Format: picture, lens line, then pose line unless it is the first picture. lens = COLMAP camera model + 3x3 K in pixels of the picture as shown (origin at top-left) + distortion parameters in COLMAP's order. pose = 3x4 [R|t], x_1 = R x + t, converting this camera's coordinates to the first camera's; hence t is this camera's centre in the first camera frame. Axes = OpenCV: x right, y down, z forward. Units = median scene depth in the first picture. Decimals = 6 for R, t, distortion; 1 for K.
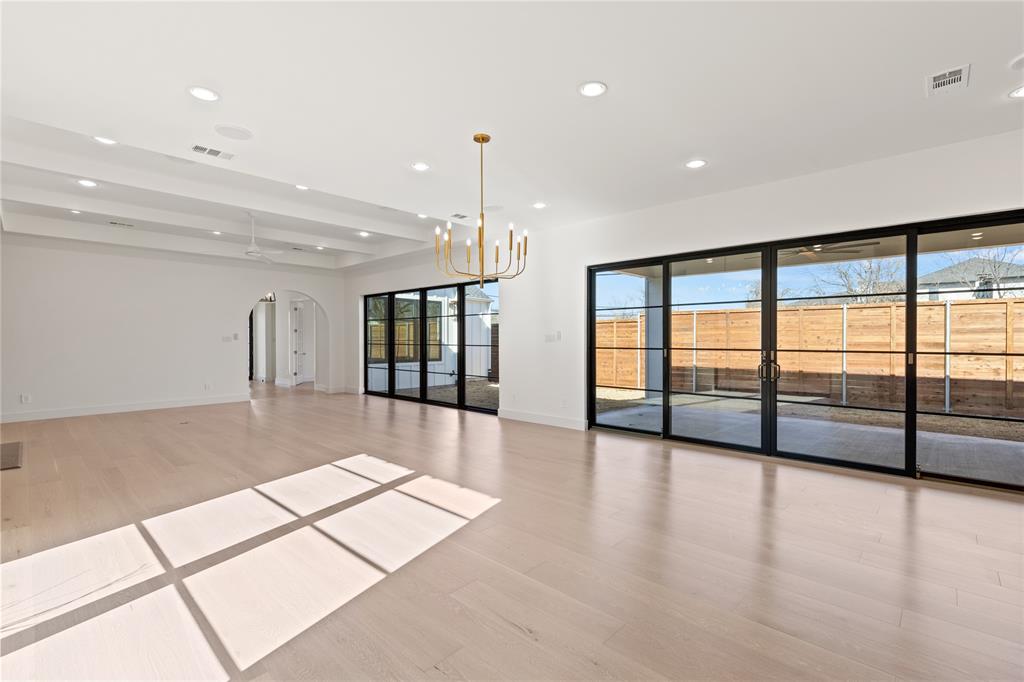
lens RADIAL K [[458.3, 0, 522.5], [0, 458.3, 343.8], [0, 0, 1]] dist [0.005179, 0.000168]
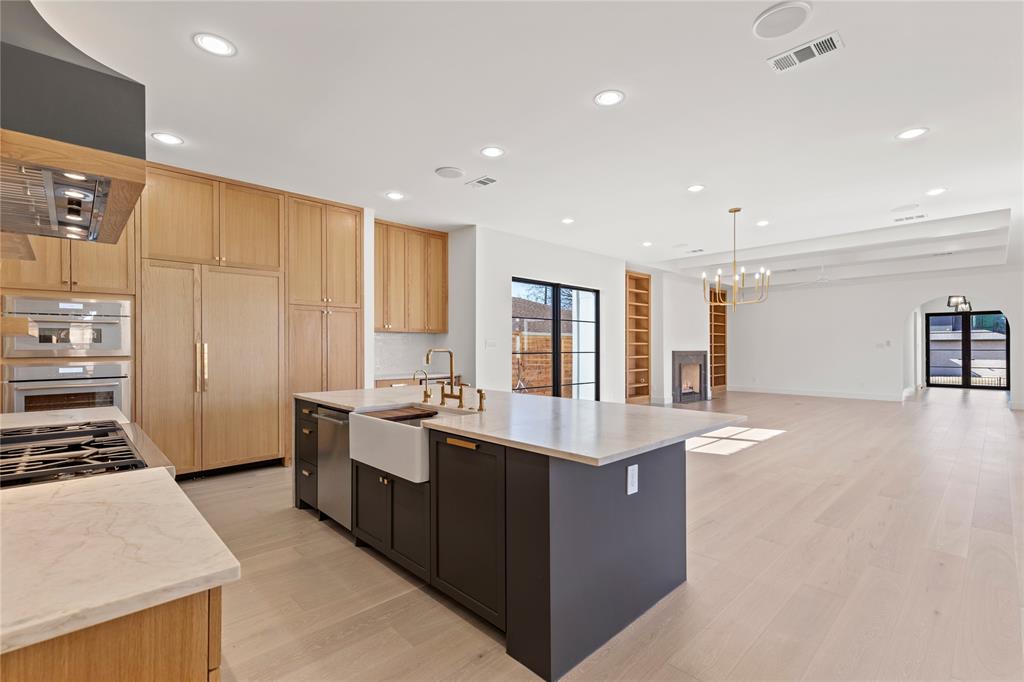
lens RADIAL K [[463.4, 0, 520.6], [0, 463.4, 343.0], [0, 0, 1]] dist [0.002892, -0.000261]
pose [[-0.057195, -0.007071, -0.998338, 0.552956], [-0.008550, 0.999942, -0.006593, -0.001015], [0.998326, 0.008159, -0.057252, 0.152745]]
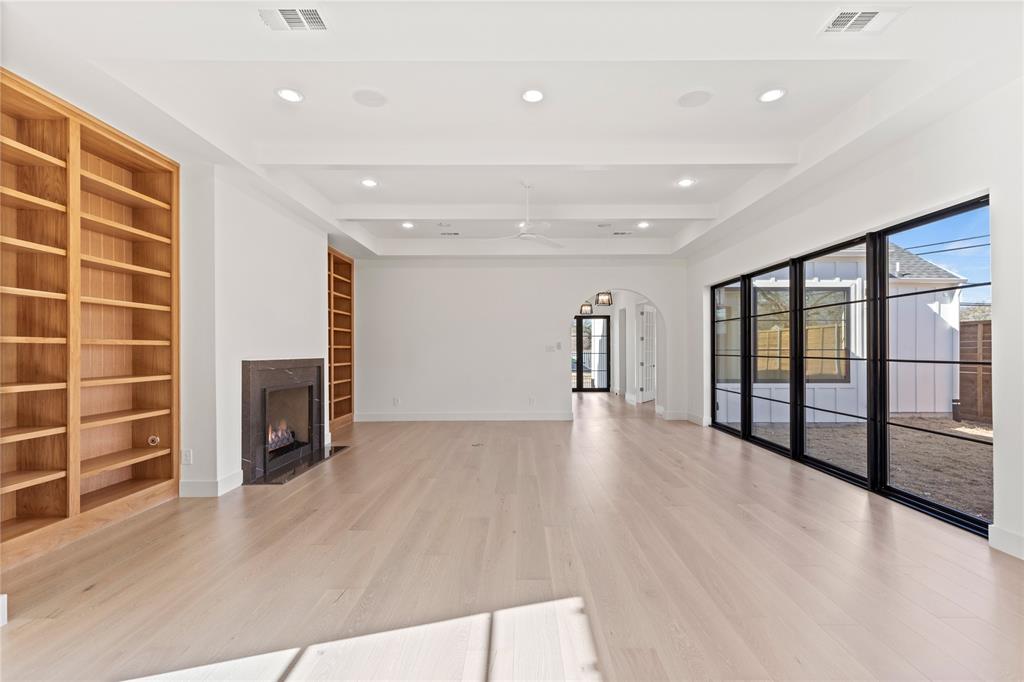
lens RADIAL K [[460.9, 0, 519.9], [0, 460.9, 348.5], [0, 0, 1]] dist [0.004785, 0.000233]
pose [[0.677324, -0.003633, -0.735676, -0.025642], [-0.004631, 0.999947, -0.009202, -0.002179], [0.735670, 0.009639, 0.677271, 0.335826]]
